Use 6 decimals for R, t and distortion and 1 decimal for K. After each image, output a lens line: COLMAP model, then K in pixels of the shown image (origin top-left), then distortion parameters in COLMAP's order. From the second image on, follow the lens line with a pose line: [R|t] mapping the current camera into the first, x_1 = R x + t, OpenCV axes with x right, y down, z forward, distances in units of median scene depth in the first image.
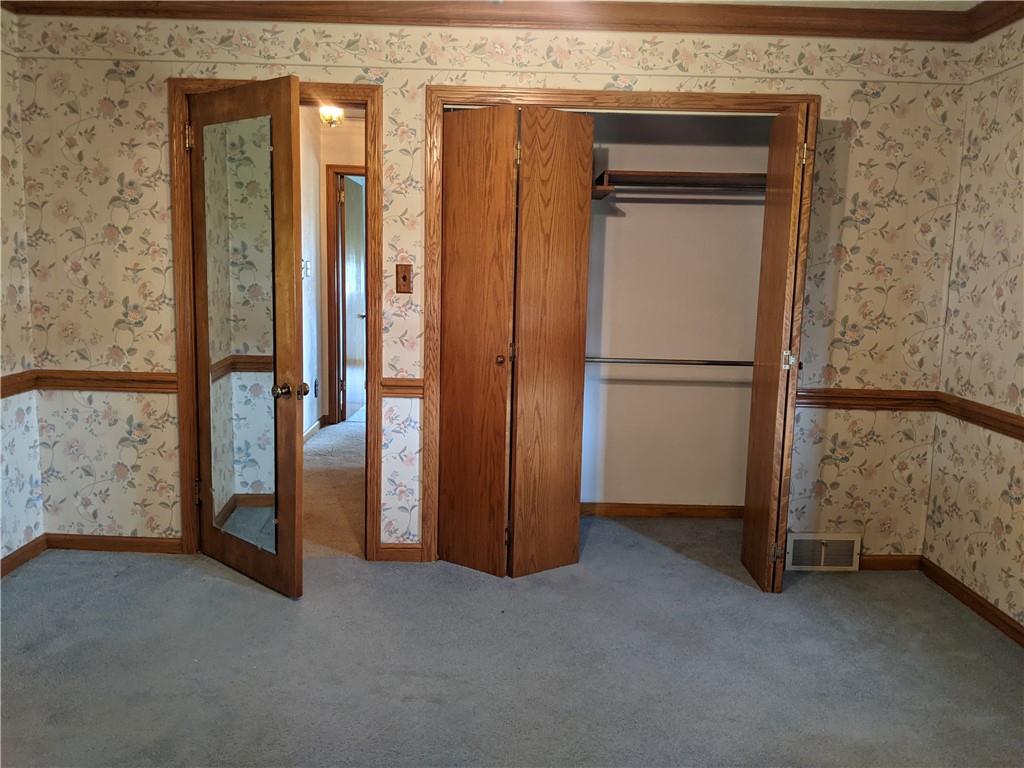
lens RADIAL K [[818.7, 0, 510.5], [0, 818.7, 374.7], [0, 0, 1]] dist [0.037637, -0.070045]
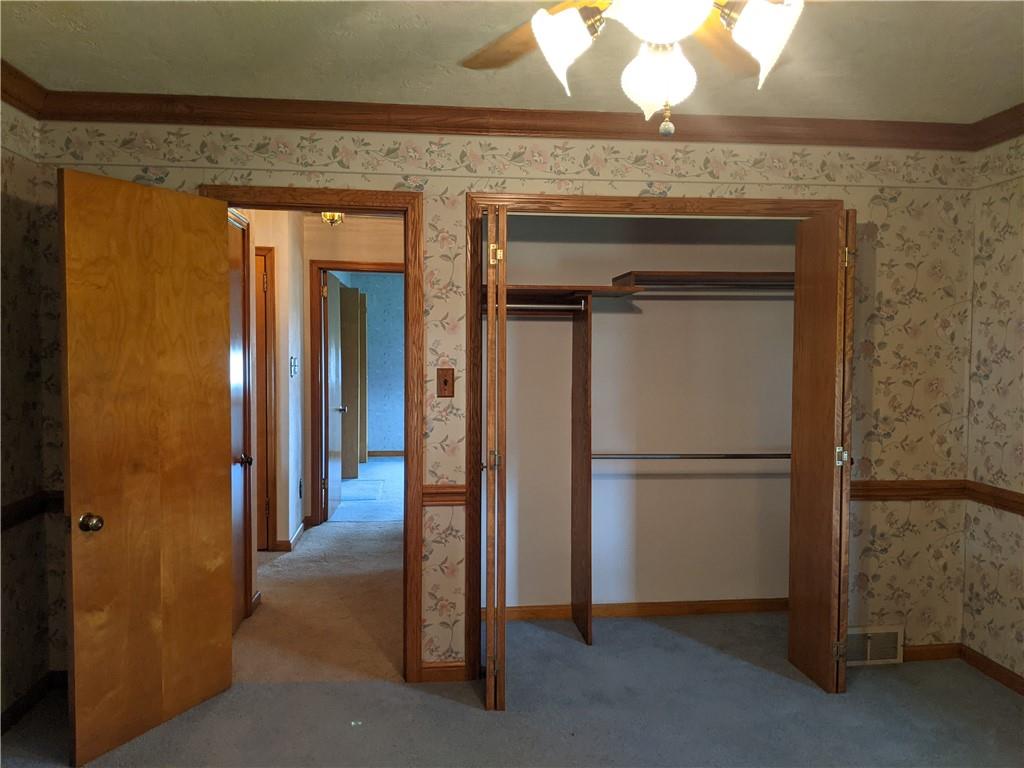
lens RADIAL K [[818.7, 0, 510.5], [0, 818.7, 374.7], [0, 0, 1]] dist [0.037637, -0.070045]
pose [[0.995111, -0.023157, 0.096007, -0.148707], [0.032283, 0.994990, -0.094623, -0.032686], [-0.093335, 0.097260, 0.990873, 0.022209]]
